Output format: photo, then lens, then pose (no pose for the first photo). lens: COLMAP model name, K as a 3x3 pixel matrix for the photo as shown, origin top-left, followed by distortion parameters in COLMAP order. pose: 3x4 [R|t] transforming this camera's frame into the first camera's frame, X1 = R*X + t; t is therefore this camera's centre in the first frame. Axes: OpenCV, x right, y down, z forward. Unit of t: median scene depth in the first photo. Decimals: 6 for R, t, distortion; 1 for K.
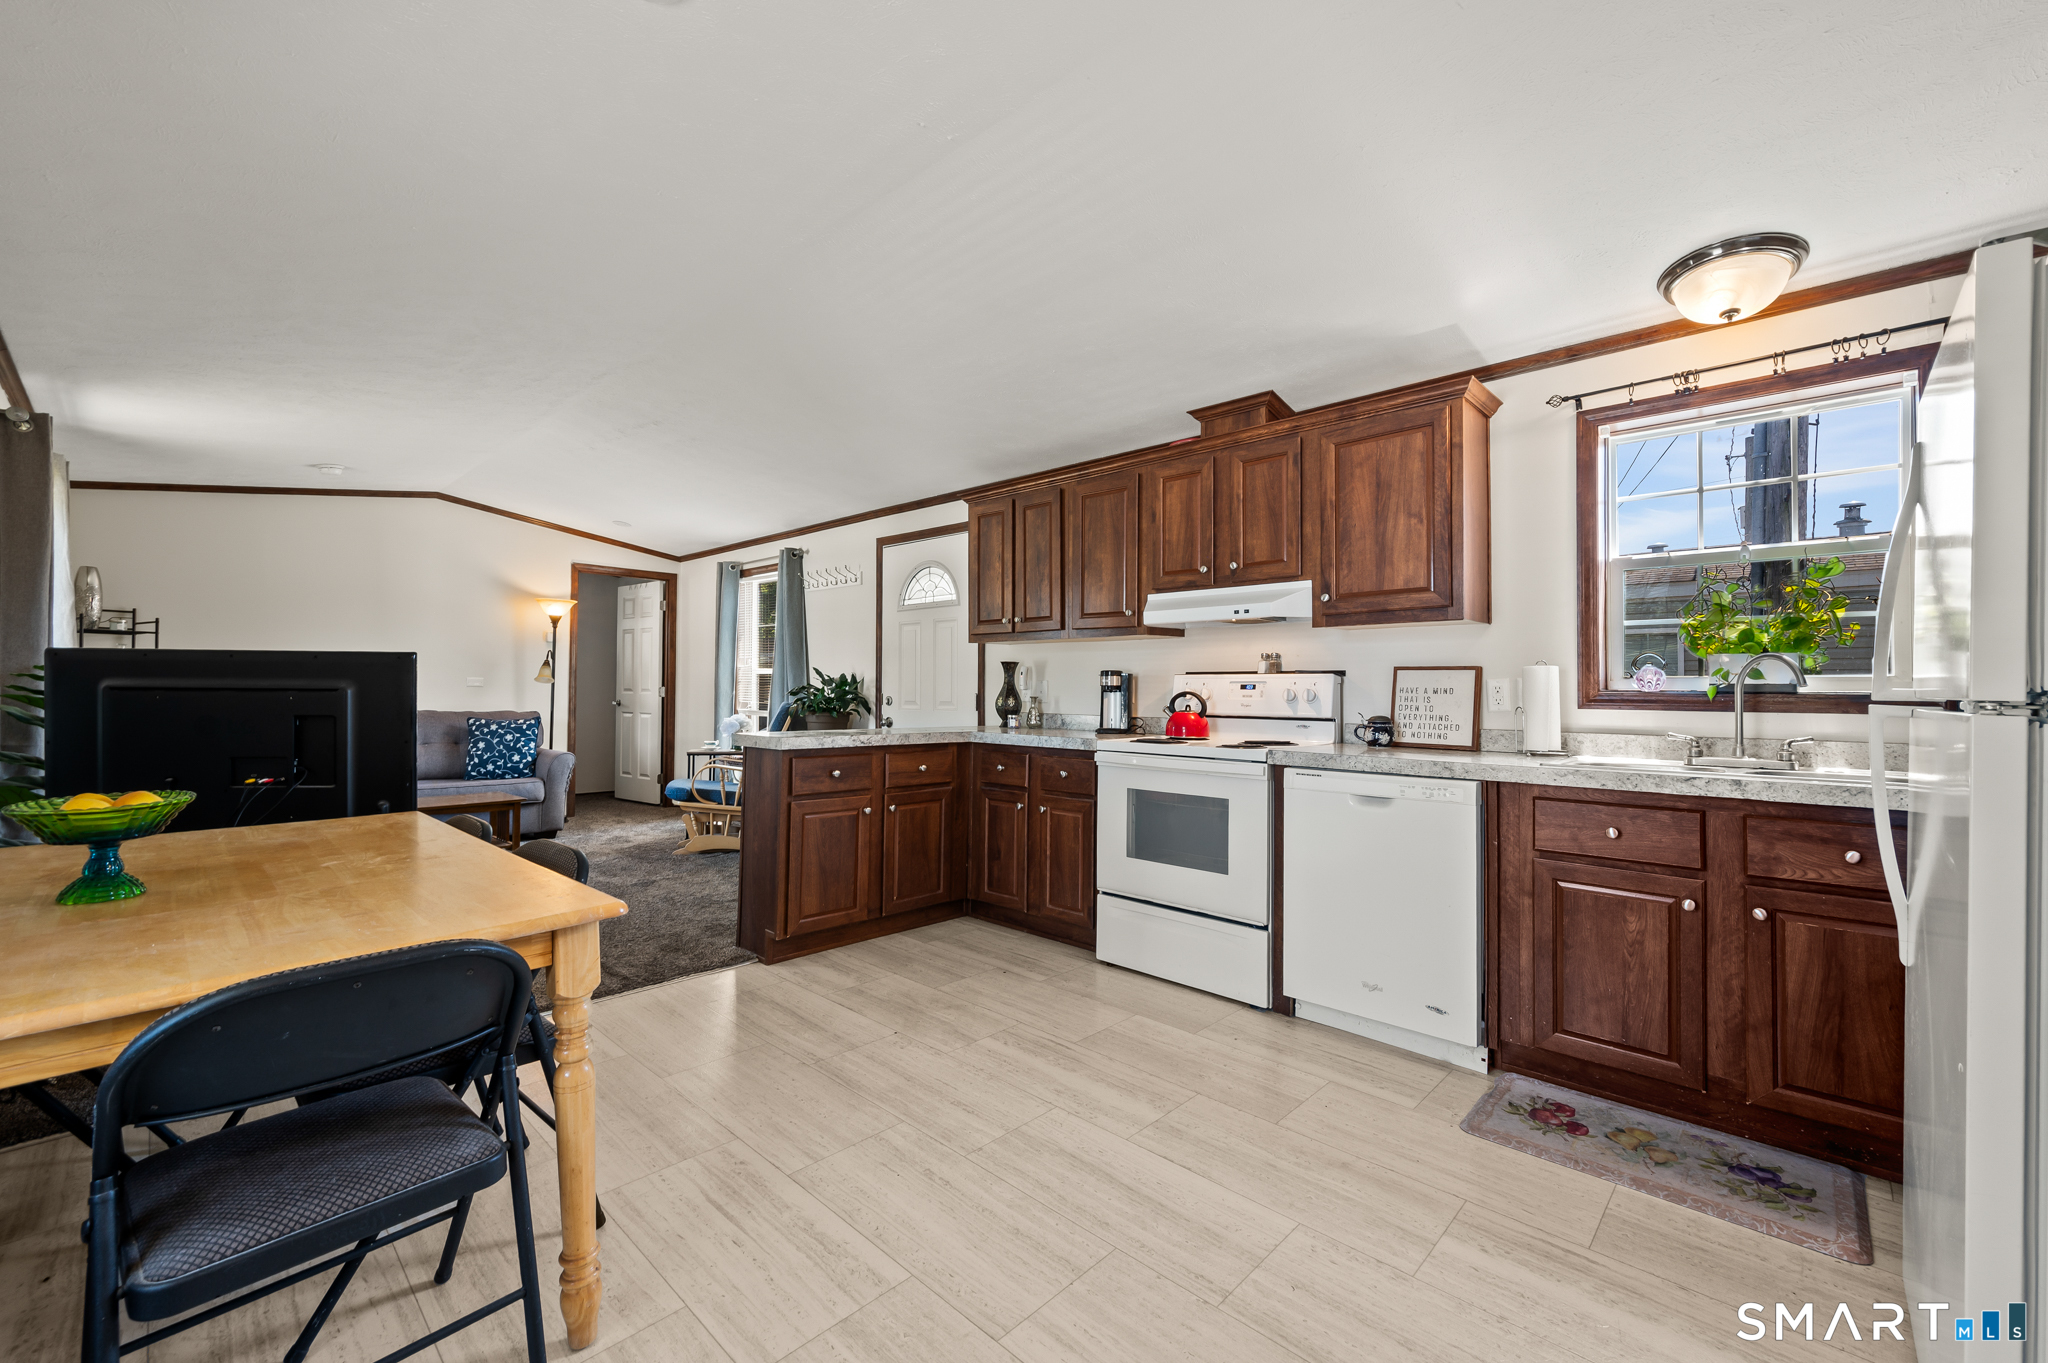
lens RADIAL K [[826.3, 0, 1030.5], [0, 826.3, 677.2], [0, 0, 1]] dist [-0.000314, 0.000039]
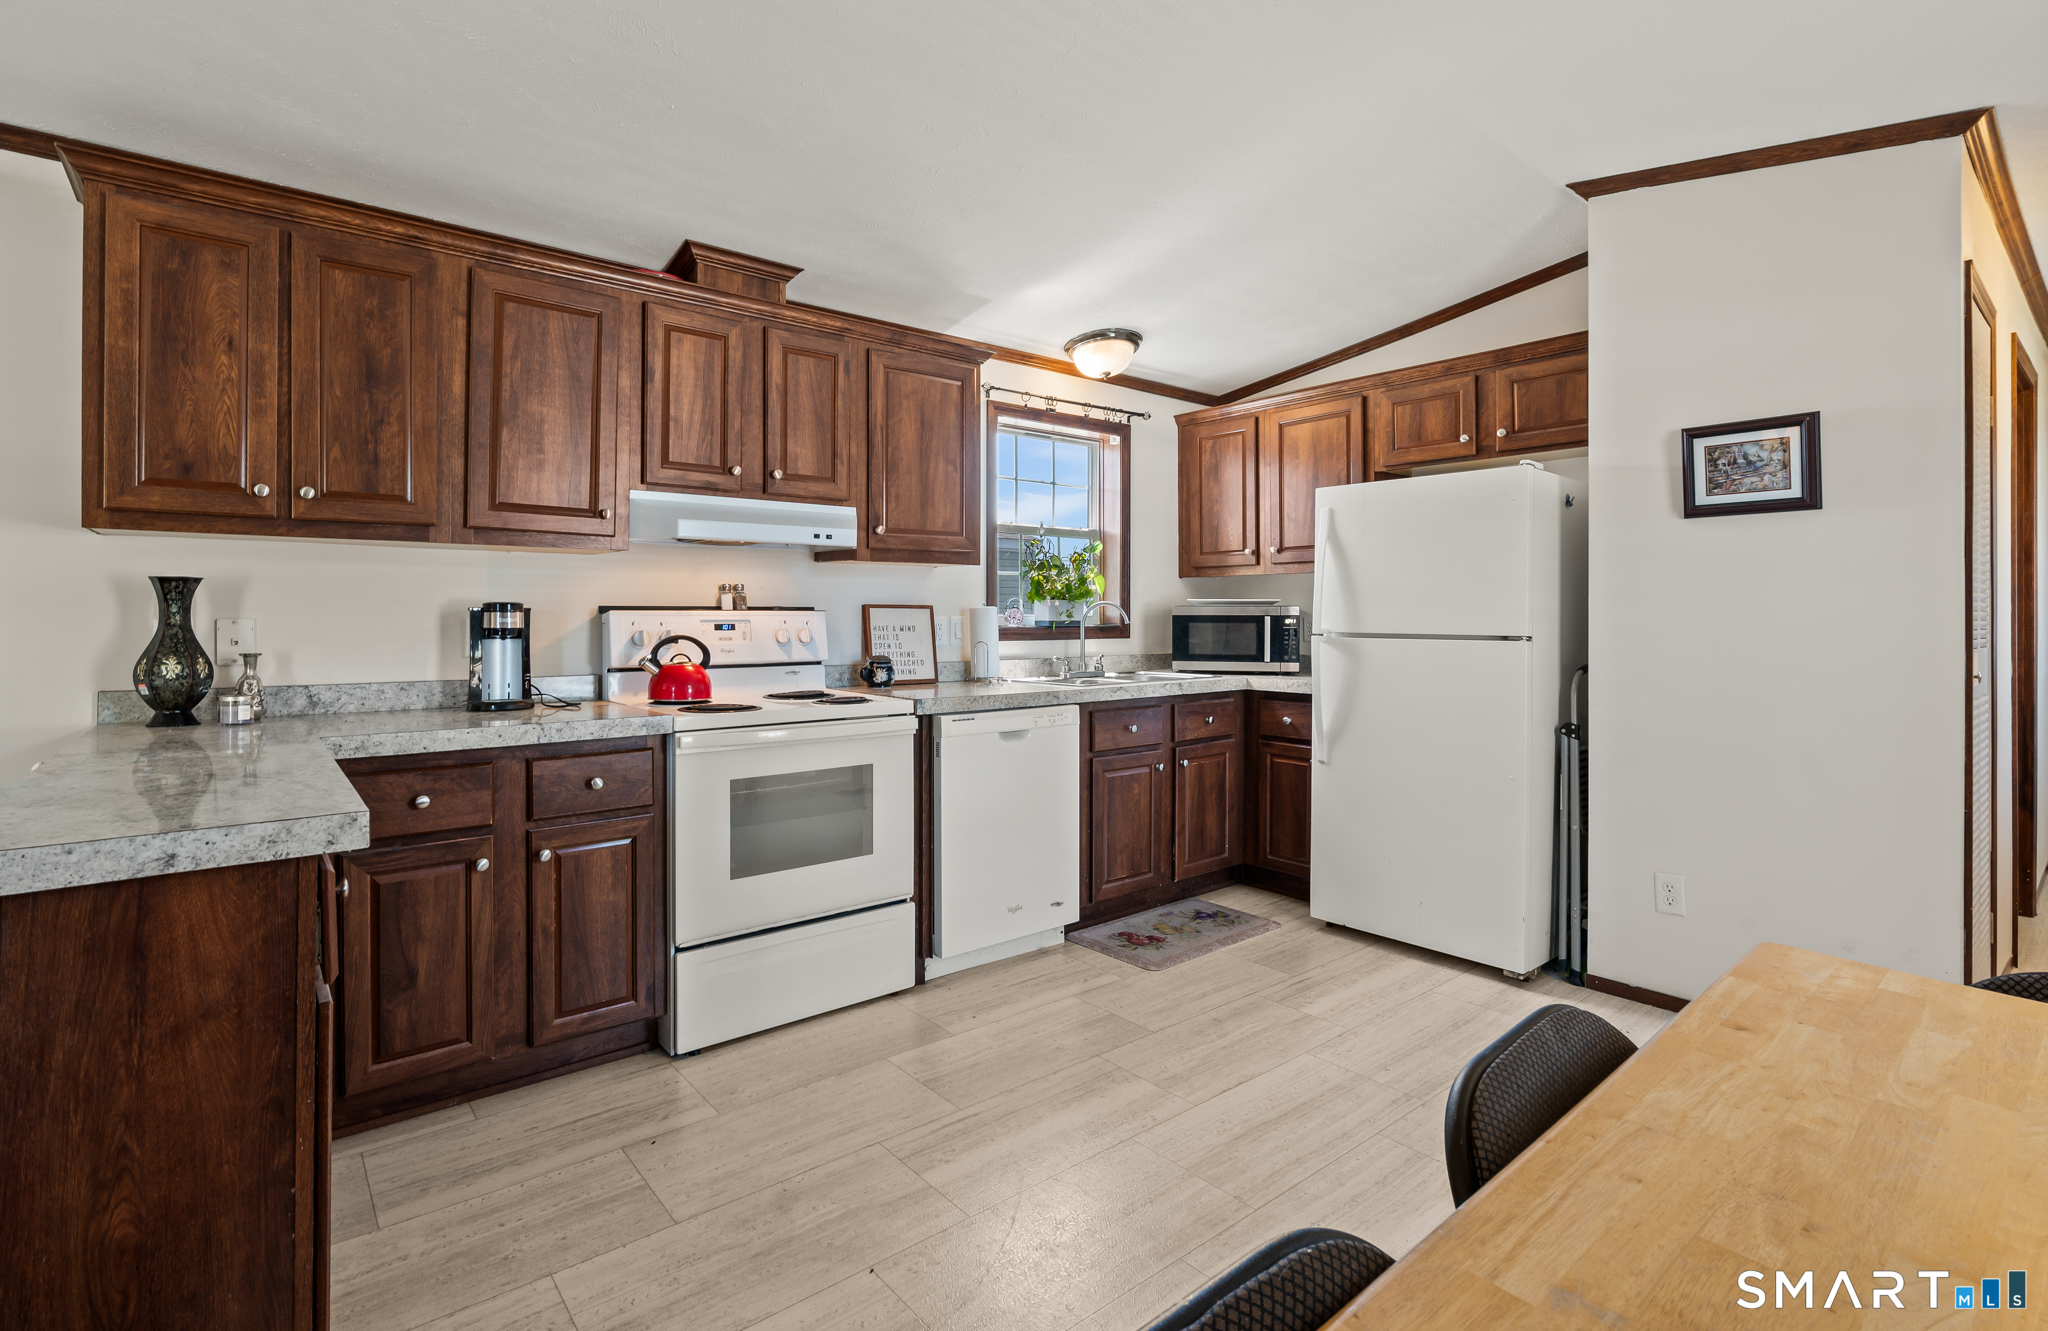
lens RADIAL K [[962.3, 0, 951.8], [0, 962.3, 618.6], [0, 0, 1]] dist [-0.014723, 0.000201]
pose [[0.146995, -0.010945, 0.989077, -0.673180], [-0.013564, 0.999822, 0.013080, -0.012423], [-0.989044, -0.015339, 0.146821, 0.740659]]
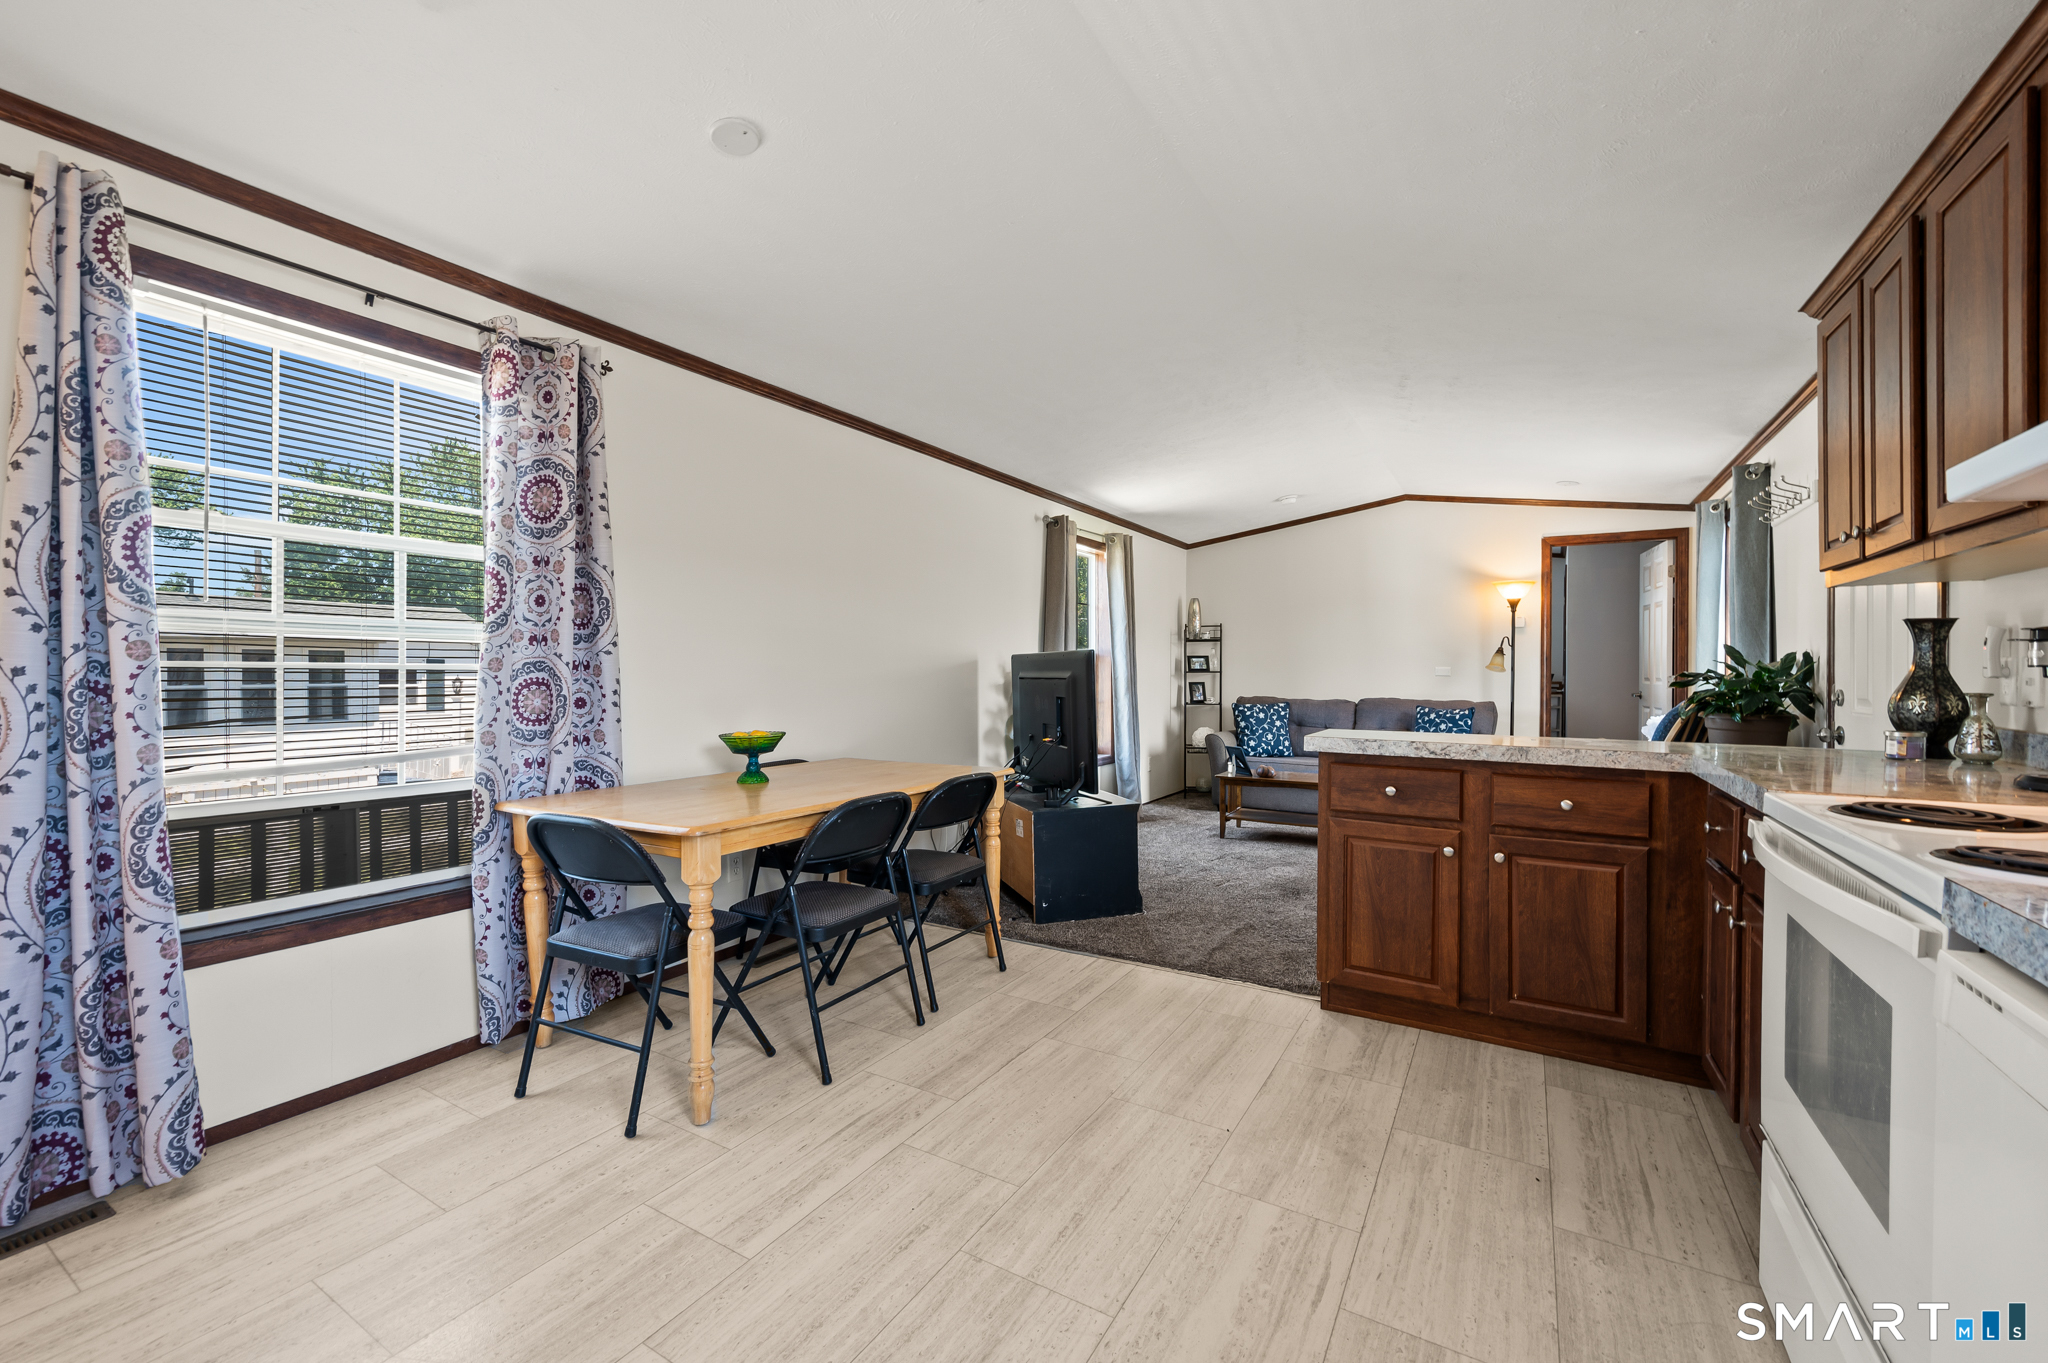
lens RADIAL K [[826.3, 0, 1011.8], [0, 826.3, 684.6], [0, 0, 1]] dist [-0.000314, 0.000039]
pose [[0.219694, 0.005543, -0.975553, 0.456903], [0.015021, 0.999846, 0.009064, 0.010267], [0.975453, -0.016645, 0.219577, 0.557258]]
